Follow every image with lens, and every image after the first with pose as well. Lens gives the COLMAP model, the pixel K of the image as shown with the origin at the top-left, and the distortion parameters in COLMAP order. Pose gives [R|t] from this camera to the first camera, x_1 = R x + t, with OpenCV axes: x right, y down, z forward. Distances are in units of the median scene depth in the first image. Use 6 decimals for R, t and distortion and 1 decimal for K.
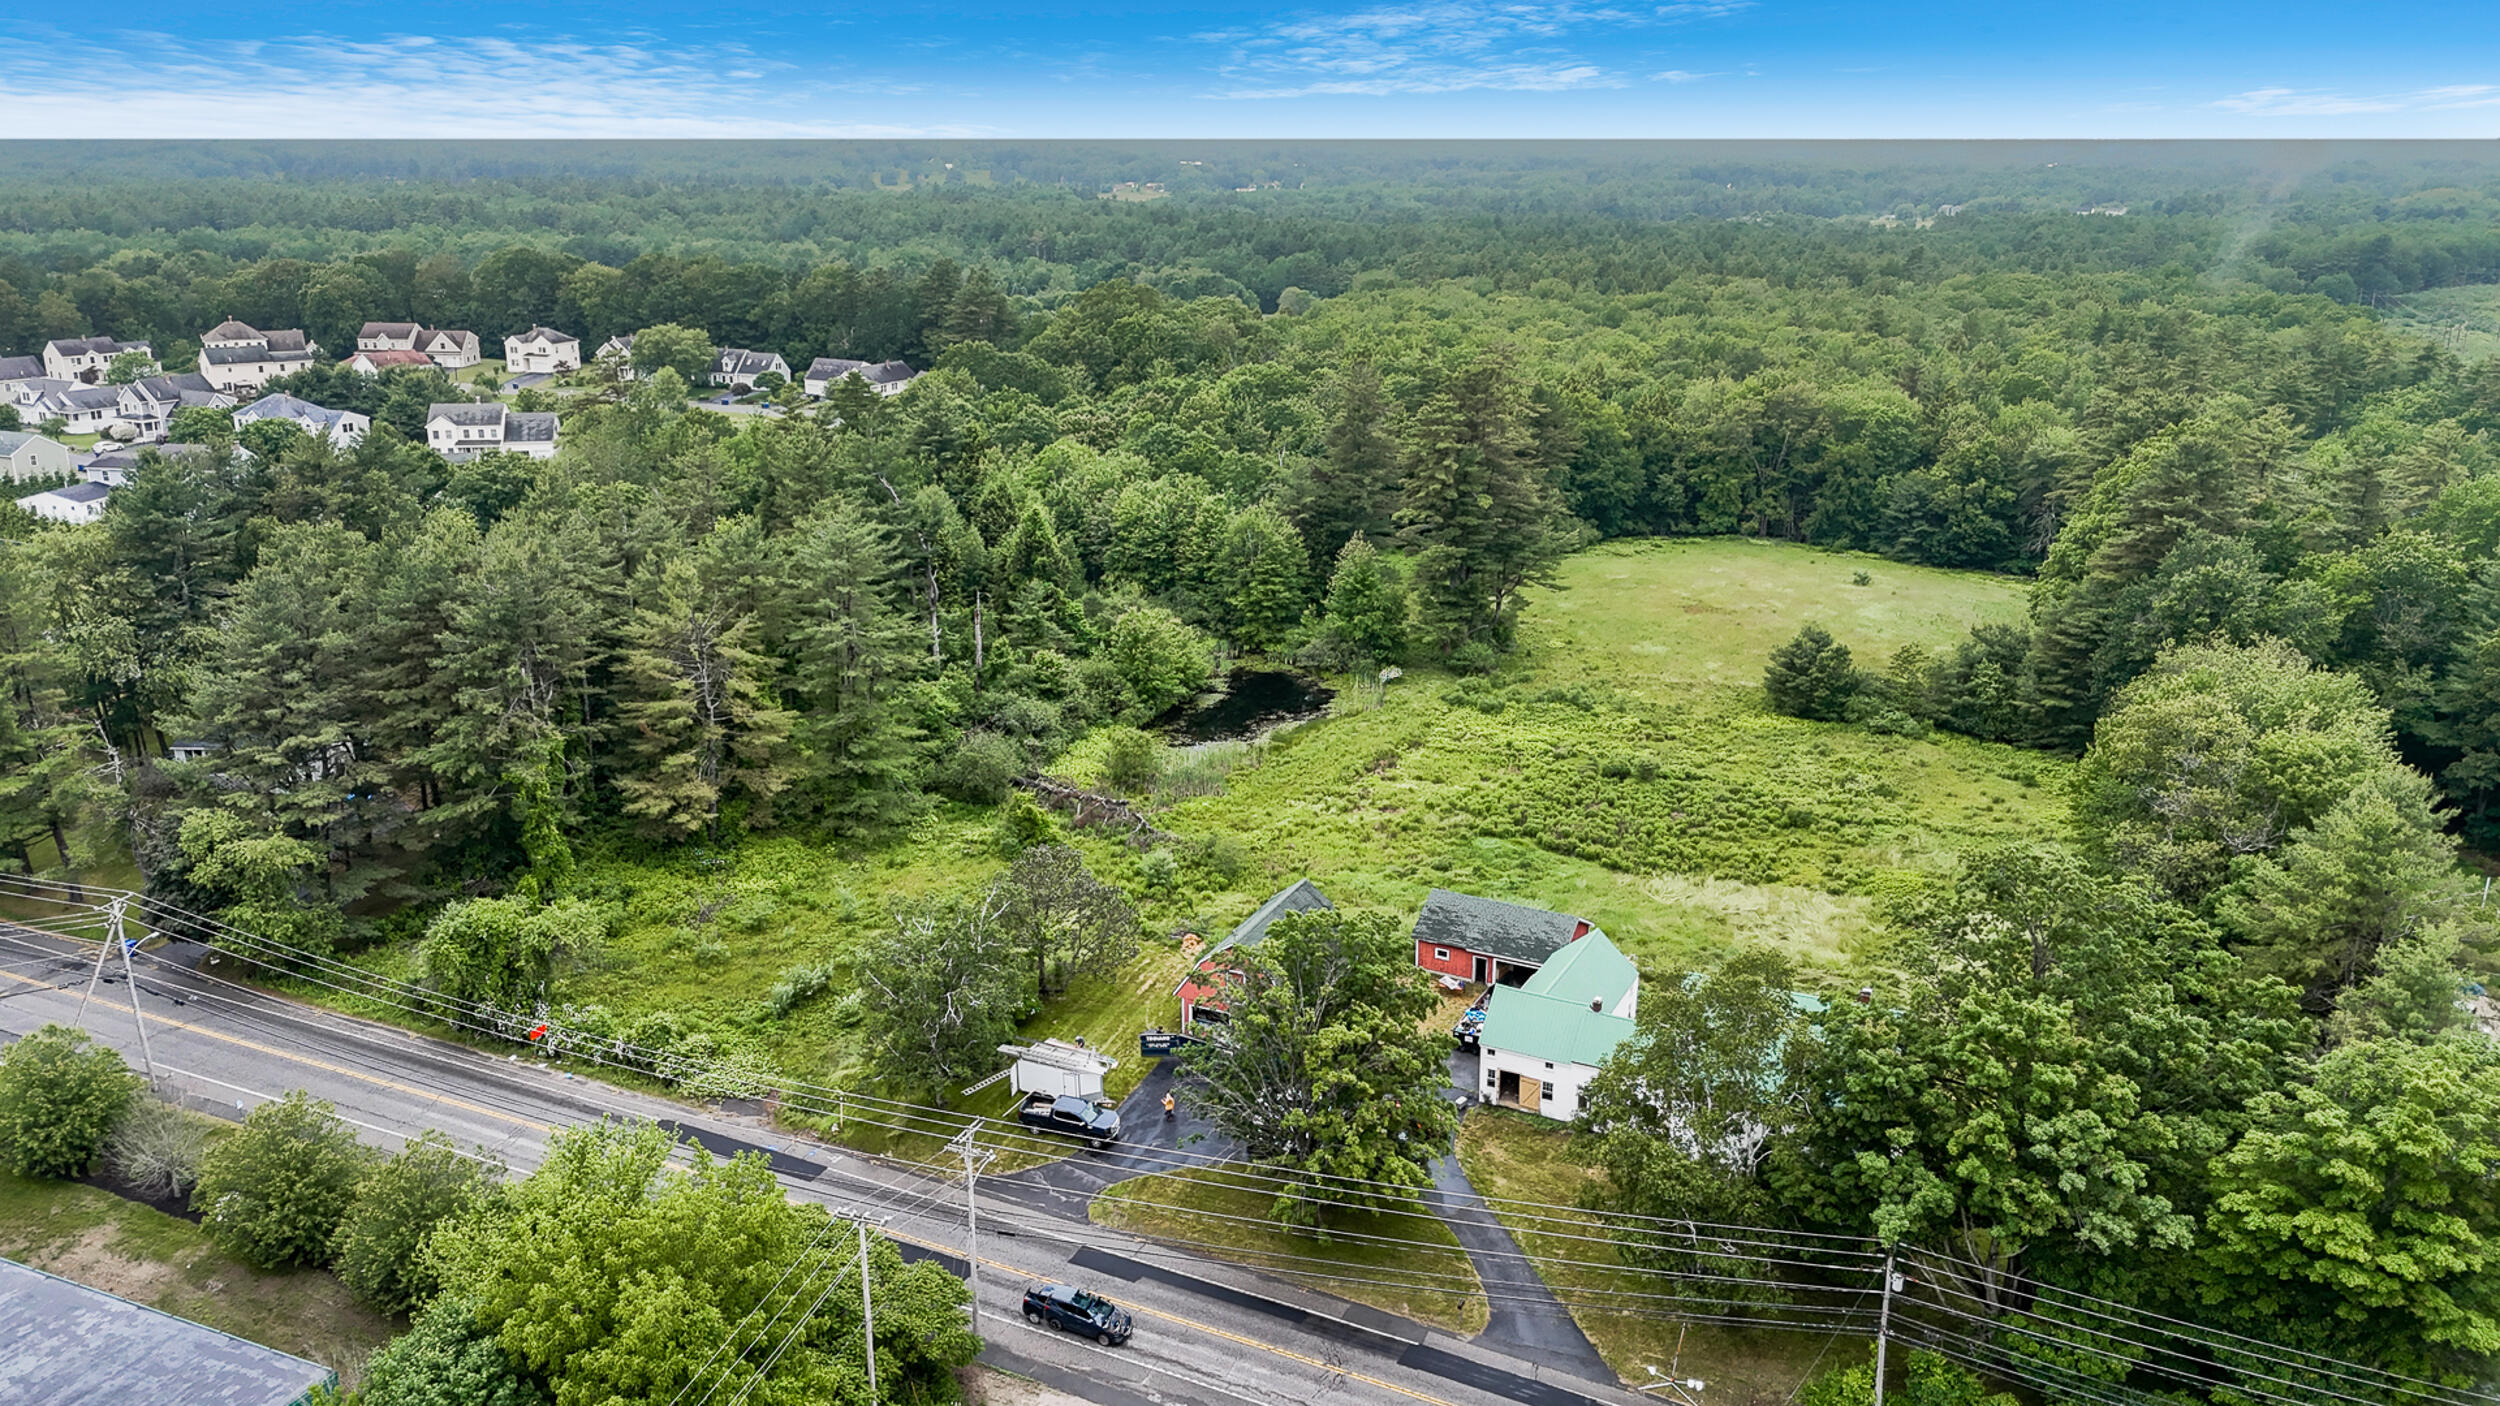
lens RADIAL K [[1854.1, 0, 1267.2], [0, 1854.1, 685.2], [0, 0, 1]] dist [0.058682, -0.007845]
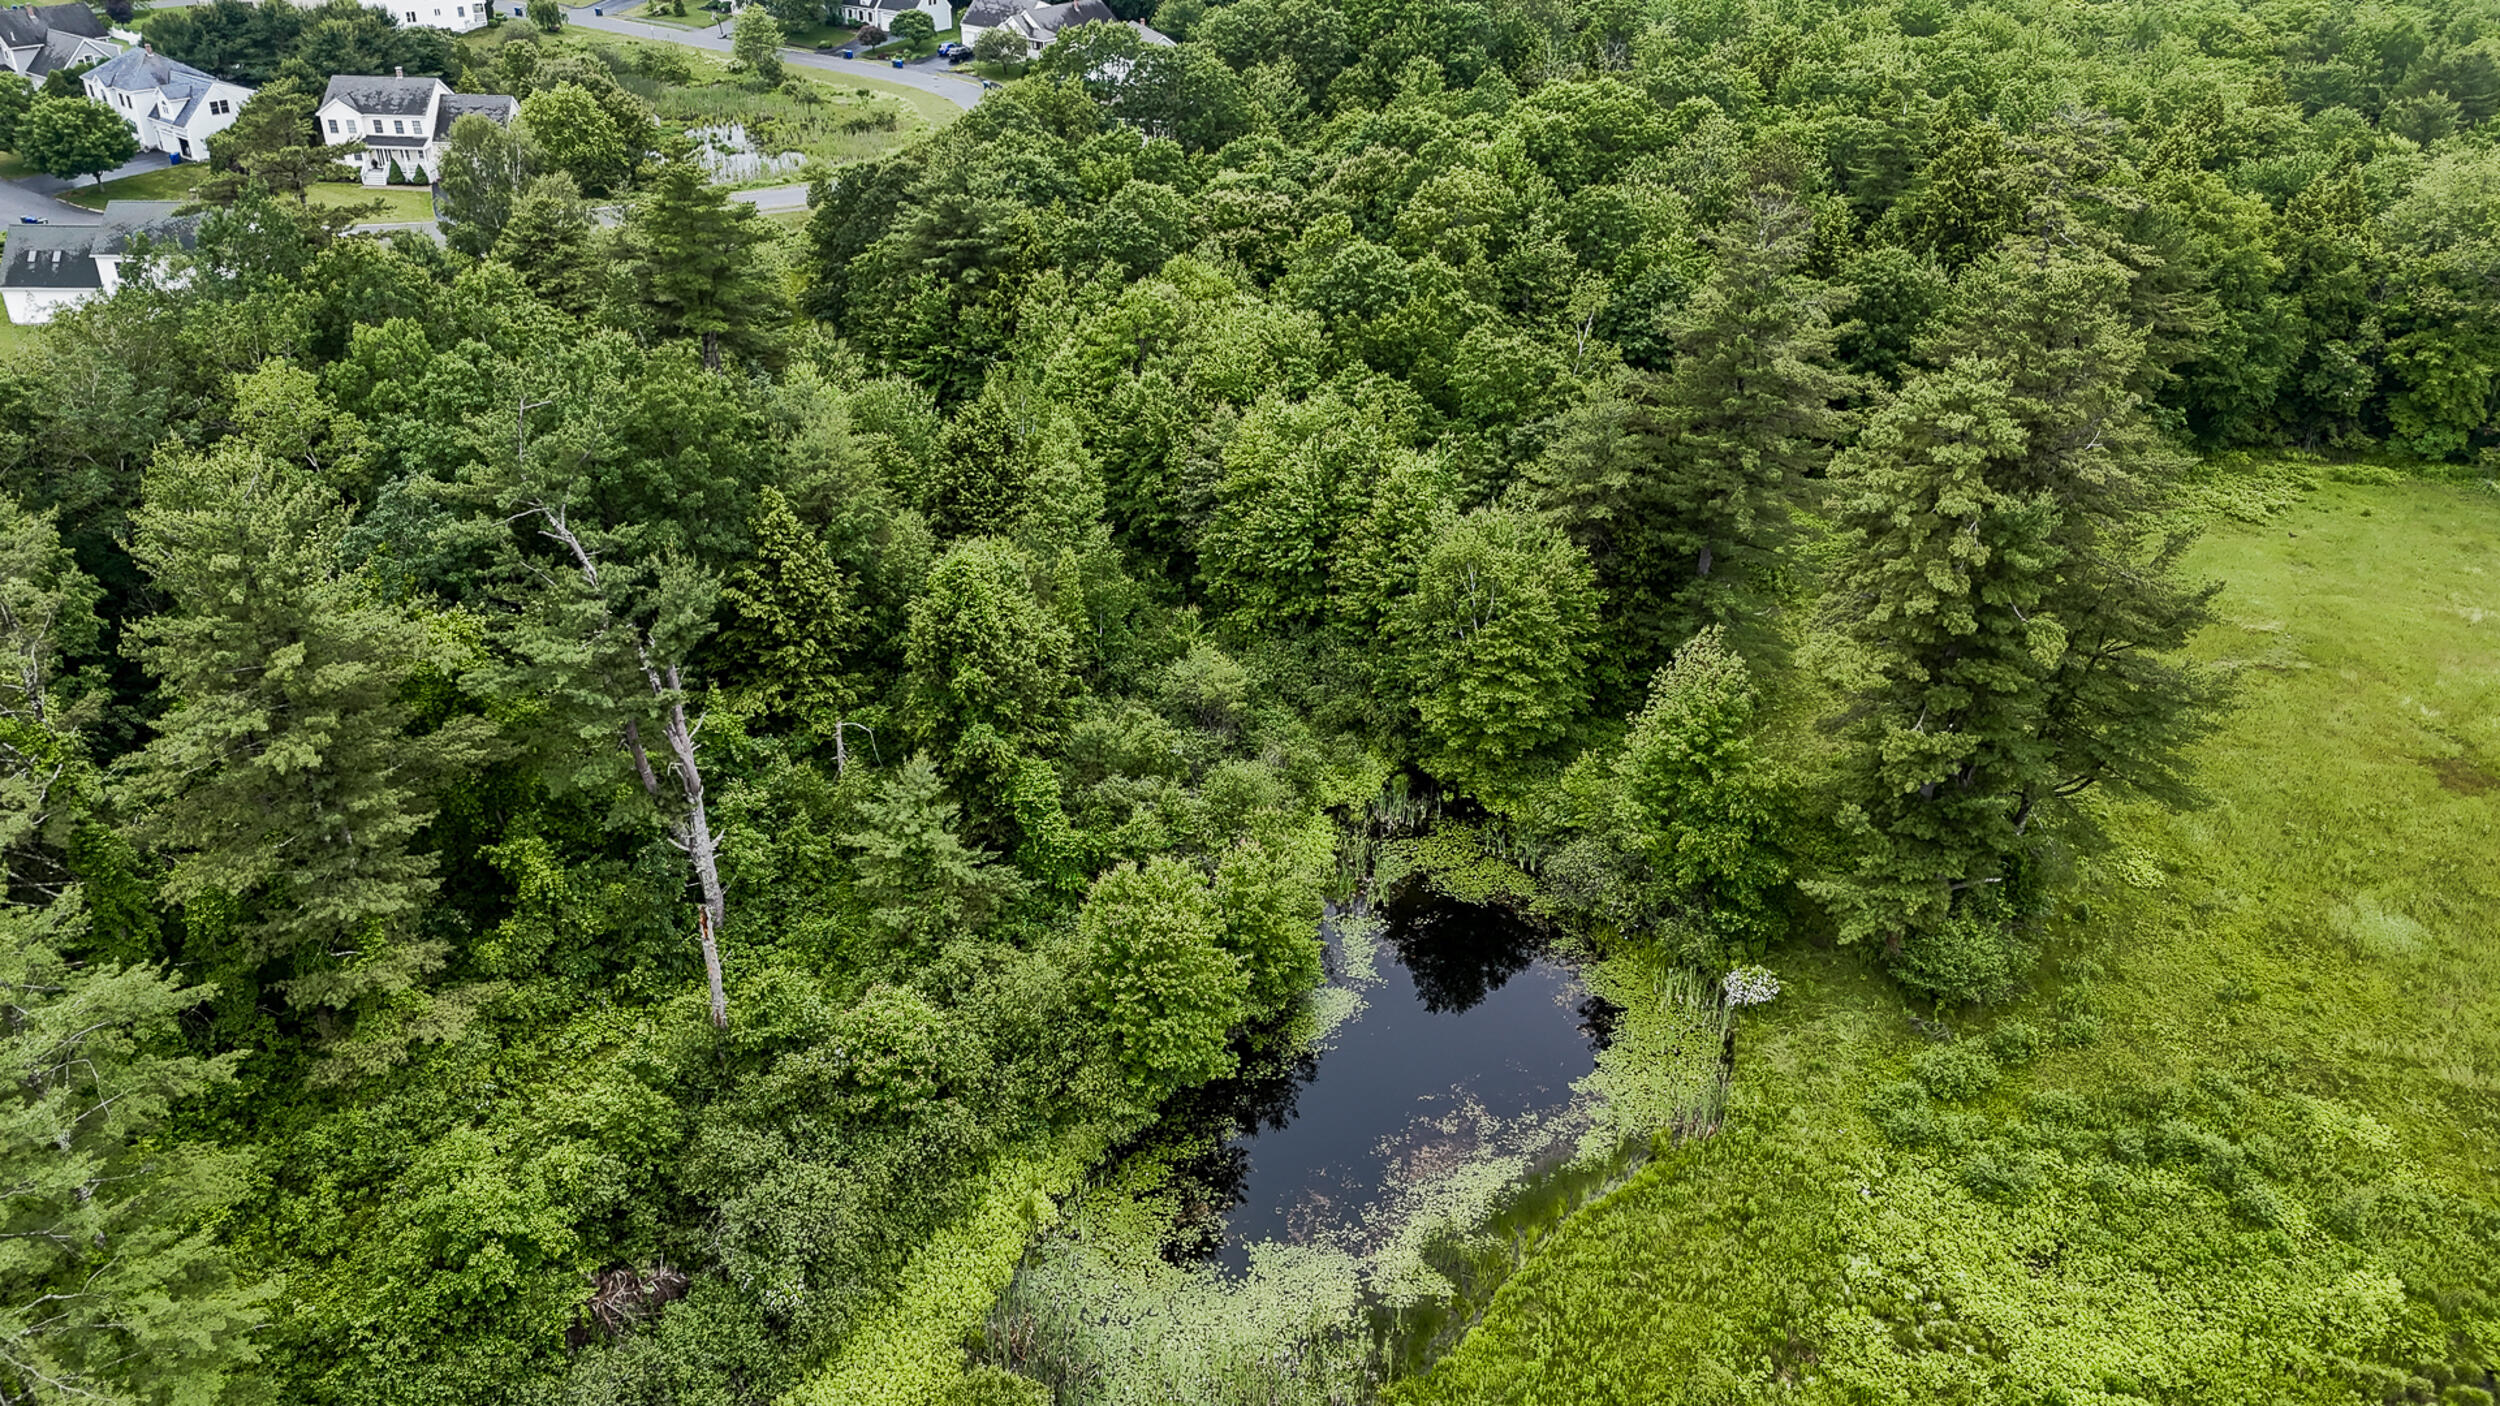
lens RADIAL K [[1869.1, 0, 1255.7], [0, 1869.1, 642.4], [0, 0, 1]] dist [0.079596, -0.069938]
pose [[0.979346, 0.100454, -0.175471, 0.022427], [-0.065185, 0.978377, 0.196288, -0.160491], [0.191394, -0.180795, 0.964718, 0.559612]]
